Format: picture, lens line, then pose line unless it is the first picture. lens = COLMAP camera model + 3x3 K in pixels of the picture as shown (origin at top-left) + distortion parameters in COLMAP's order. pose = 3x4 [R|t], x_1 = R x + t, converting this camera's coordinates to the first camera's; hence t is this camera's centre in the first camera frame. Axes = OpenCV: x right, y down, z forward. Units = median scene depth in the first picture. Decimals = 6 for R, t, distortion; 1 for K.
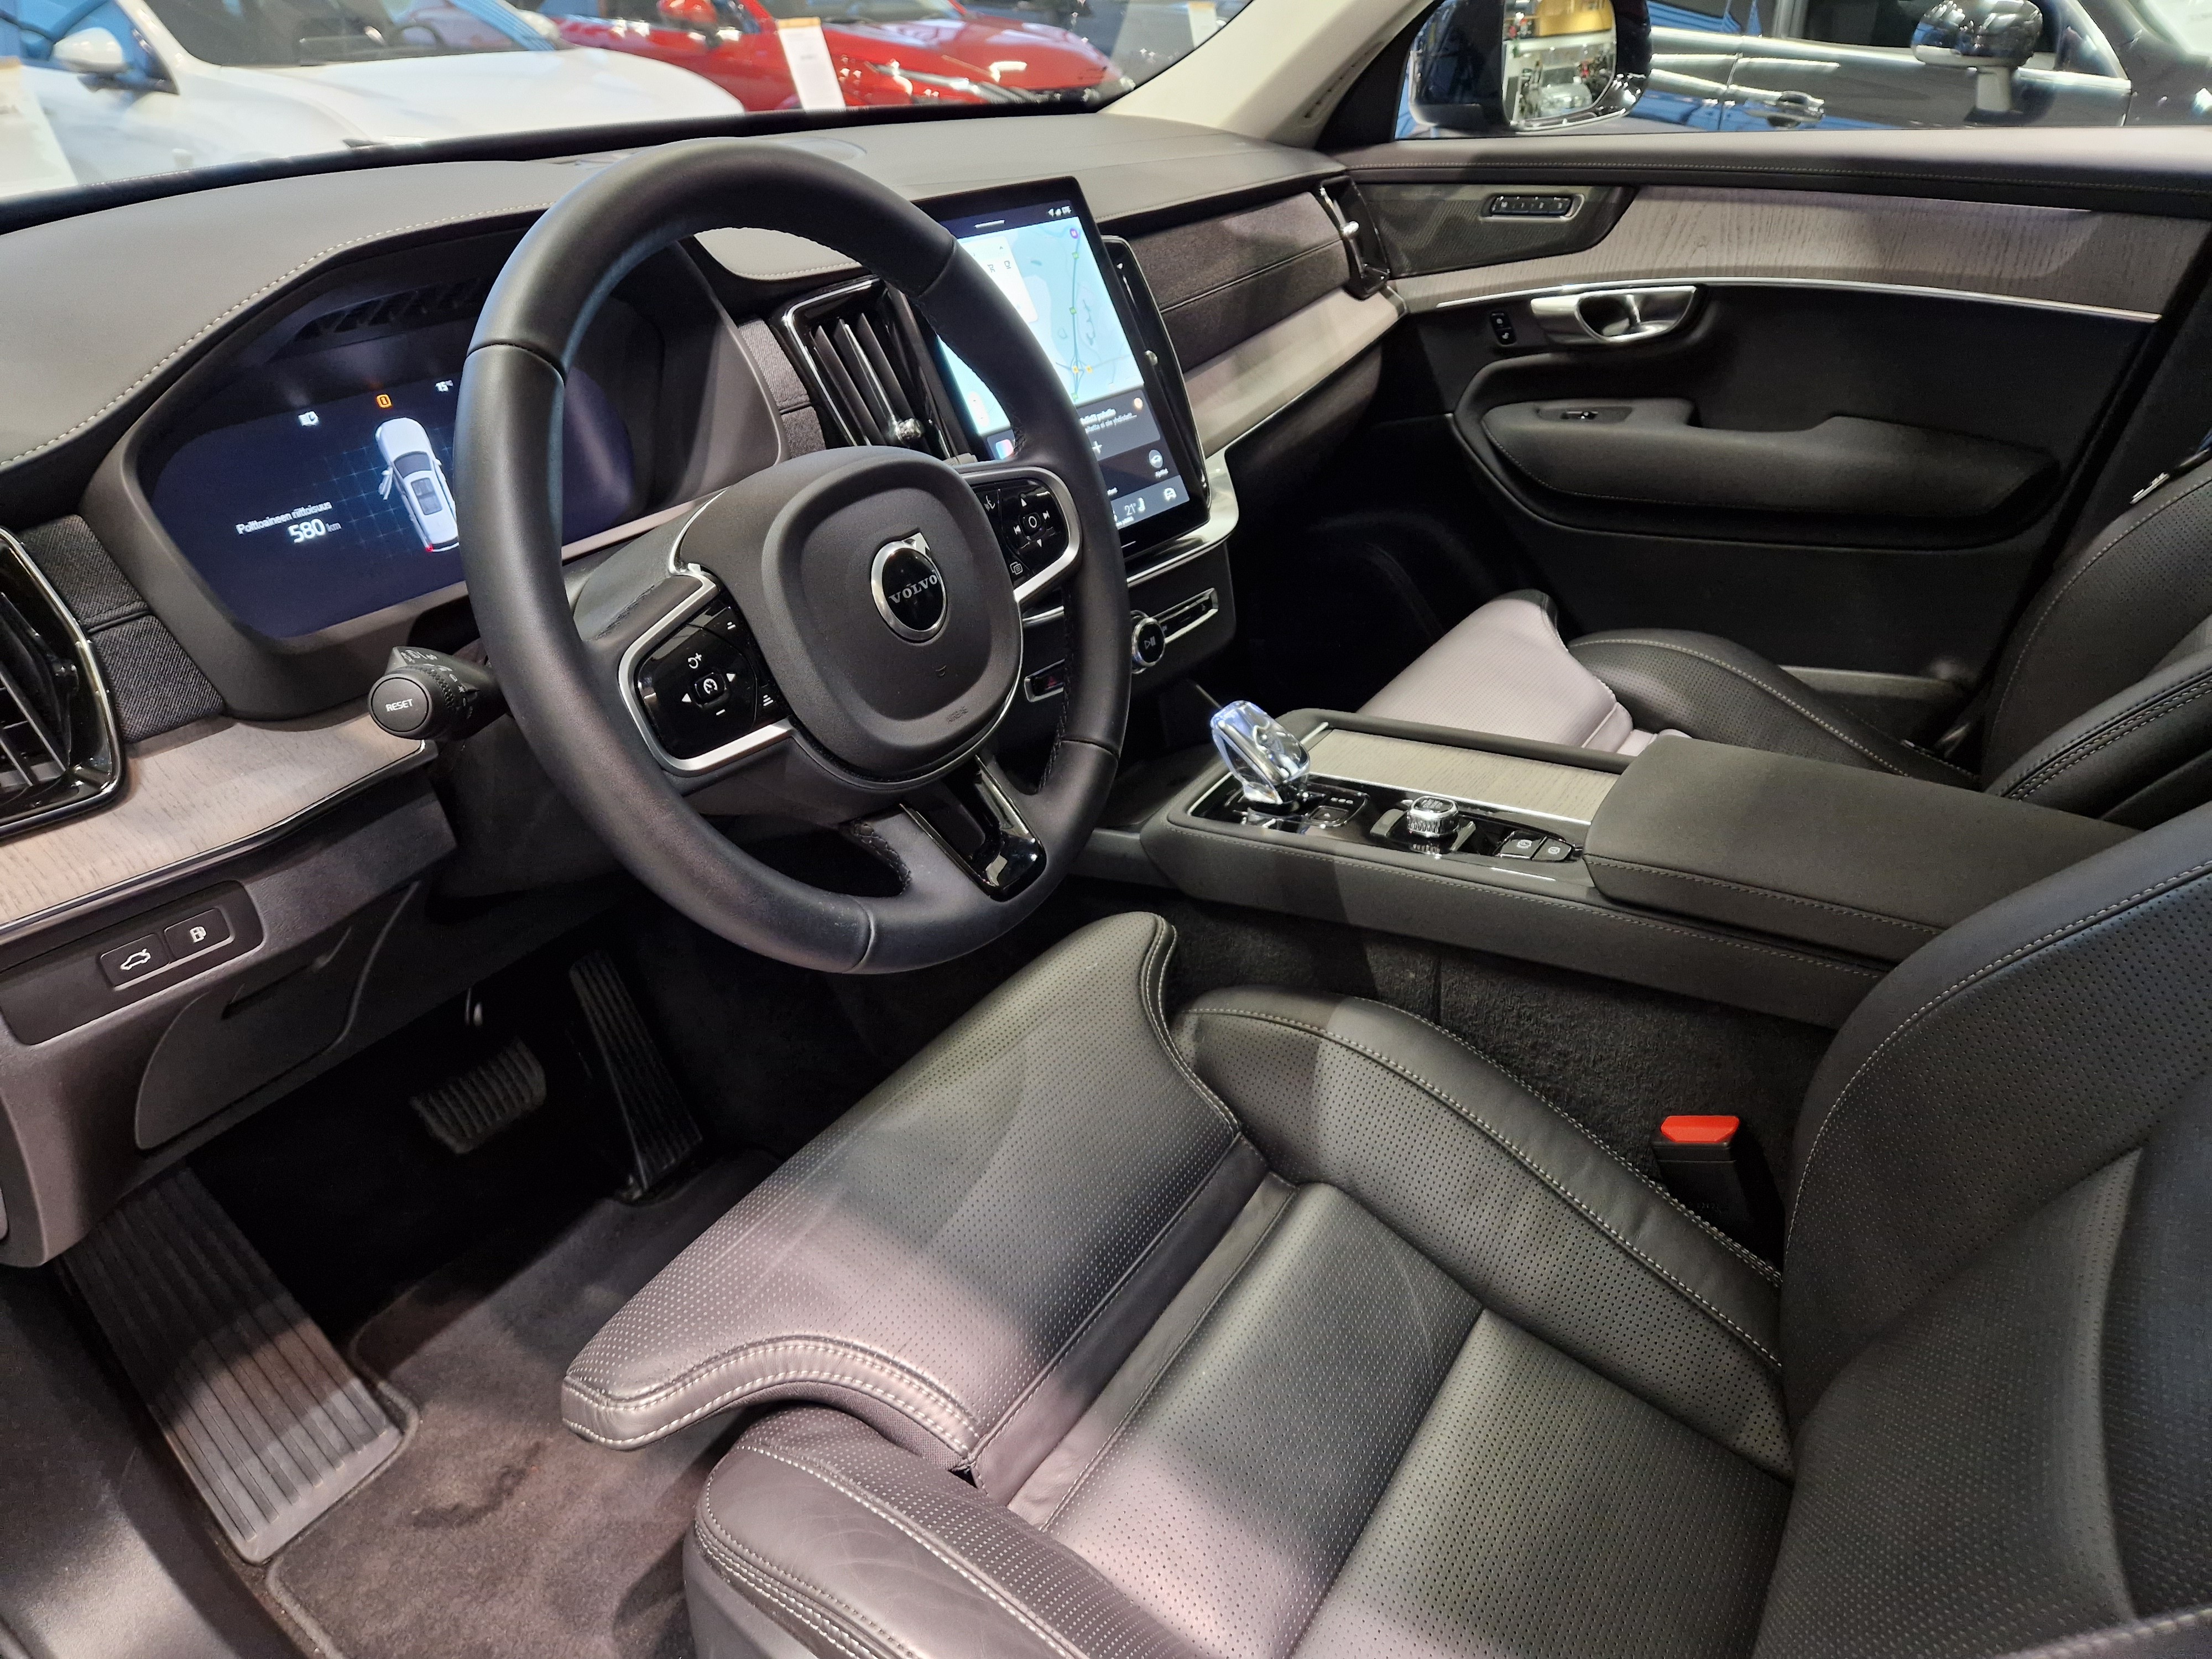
lens RADIAL K [[1488.8, 0, 1093.1], [0, 1488.8, 856.0], [0, 0, 1]] dist [0.062534, -0.067273]
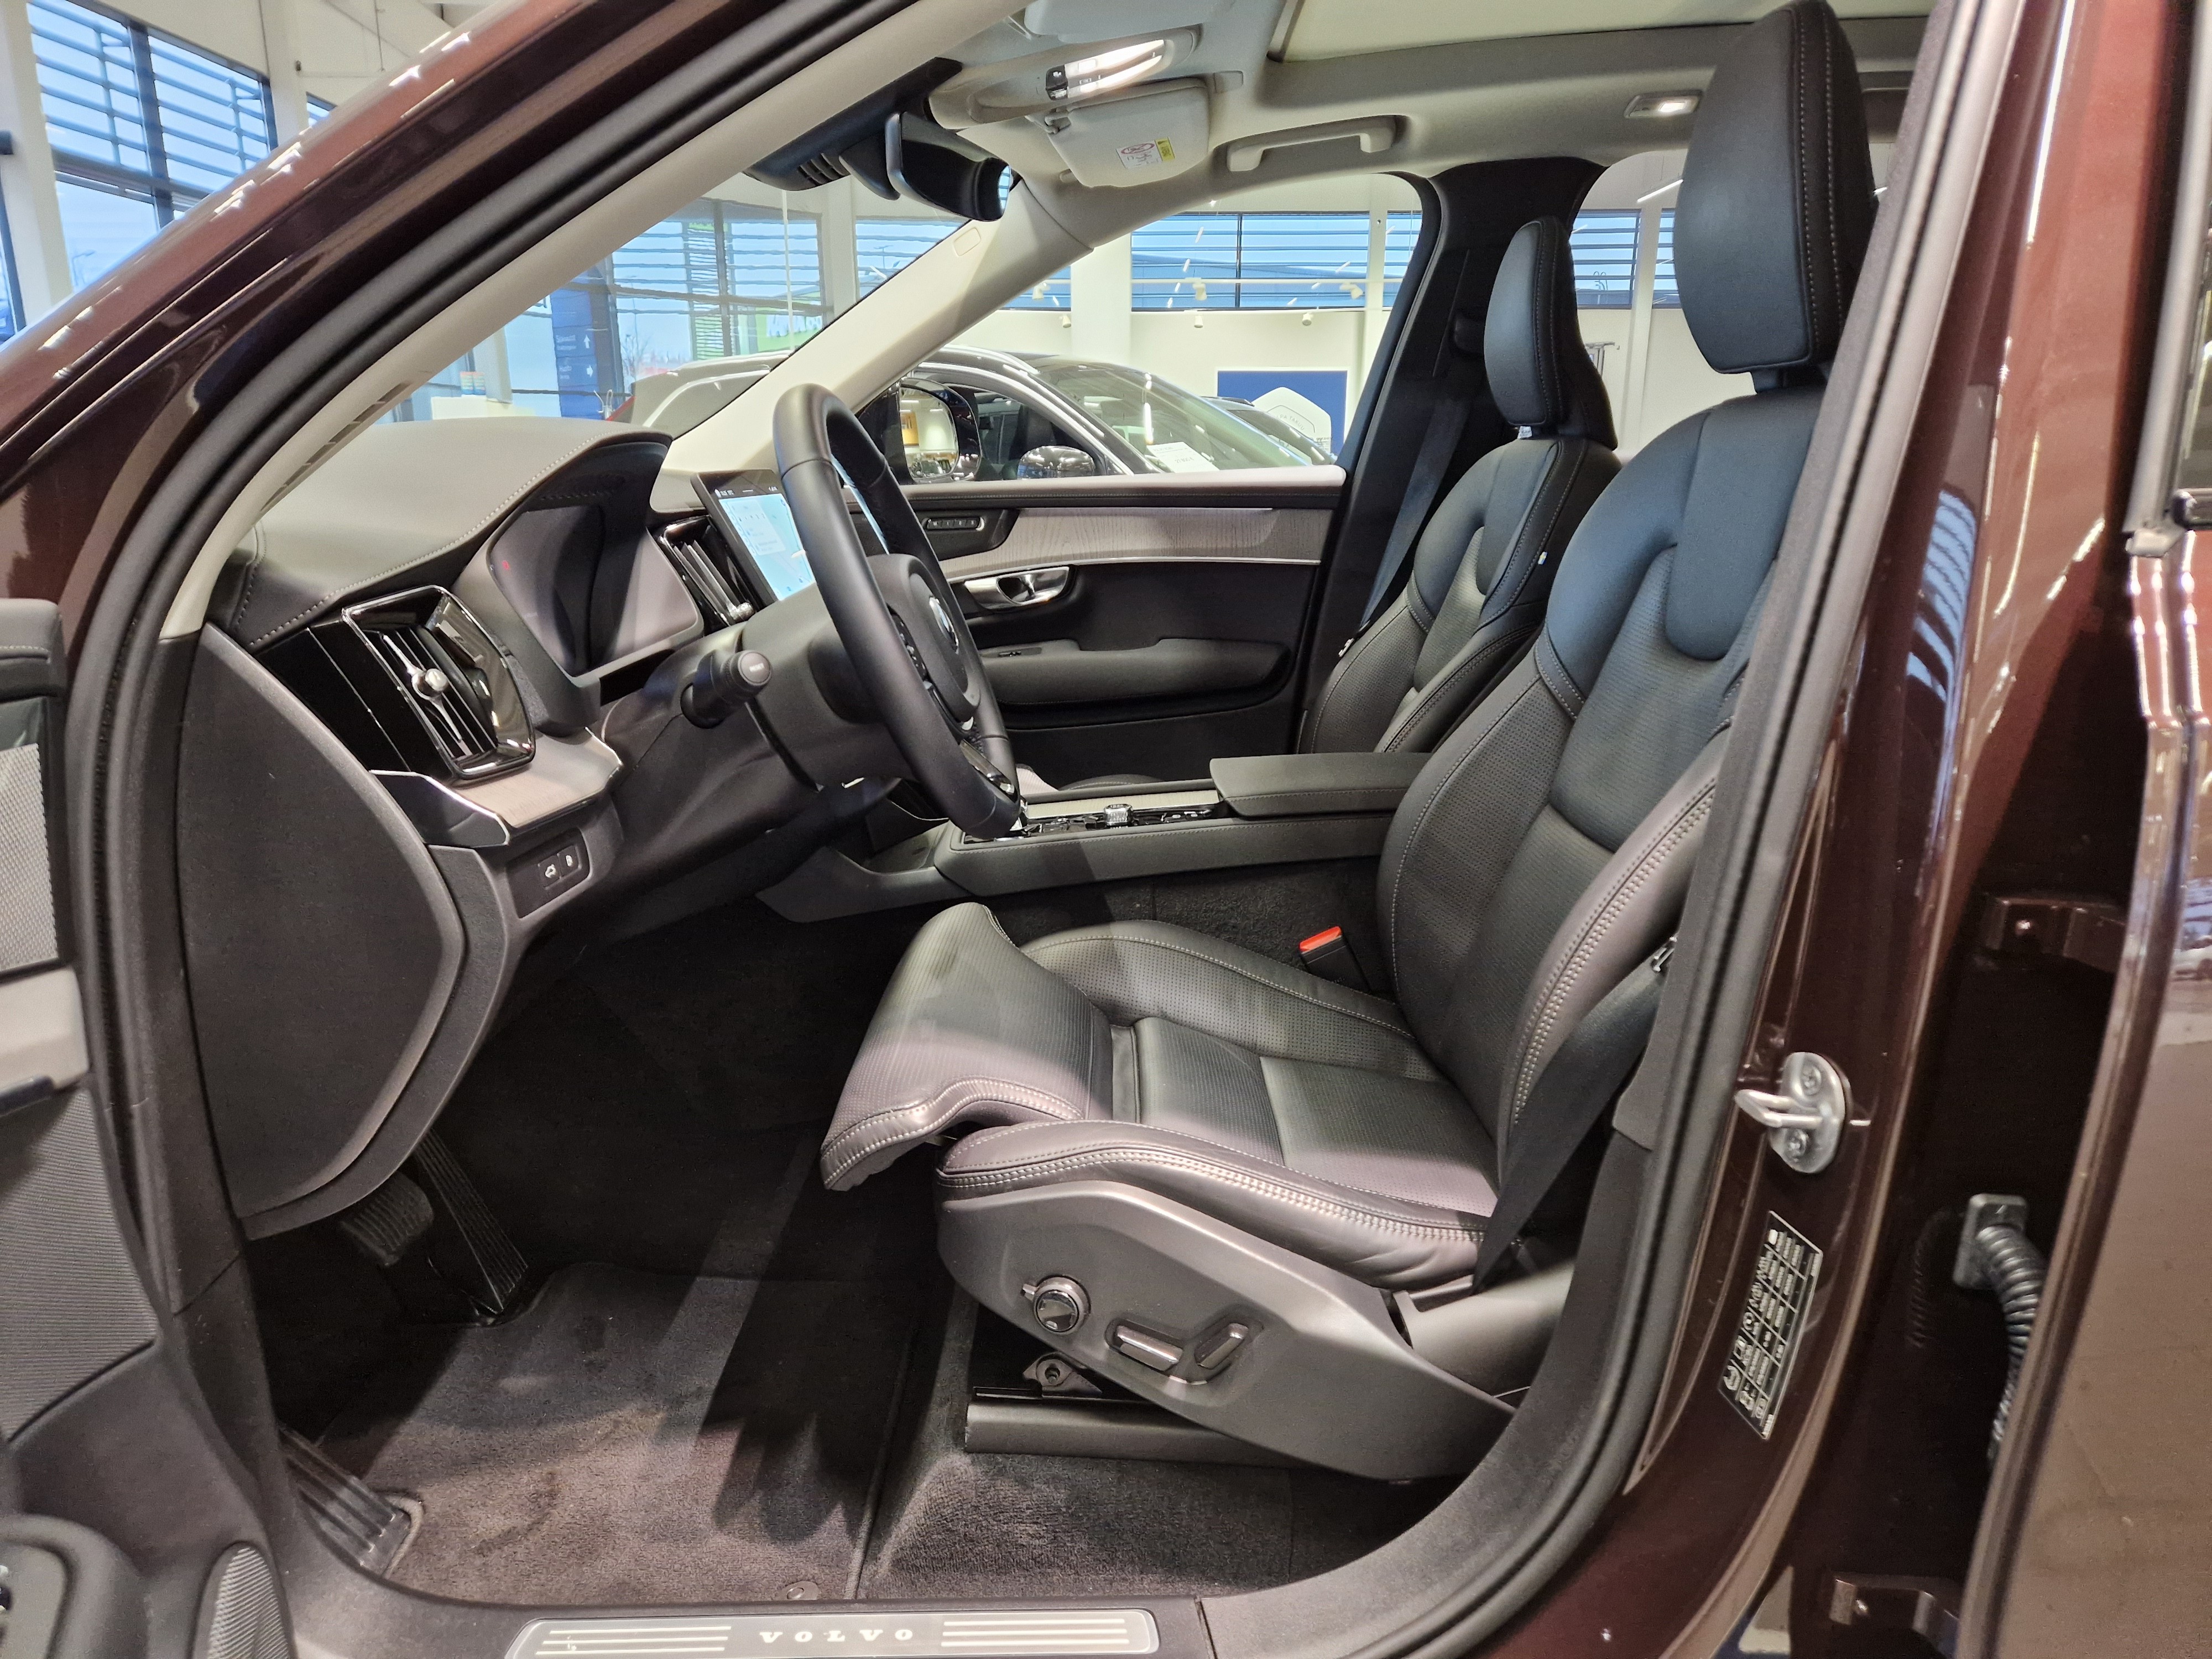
lens RADIAL K [[1488.8, 0, 1093.1], [0, 1488.8, 856.0], [0, 0, 1]] dist [0.062534, -0.067273]
pose [[0.838524, -0.123428, 0.530700, -0.504323], [0.262548, 0.944999, -0.195051, 0.248437], [-0.477436, 0.302890, 0.824811, -0.231605]]
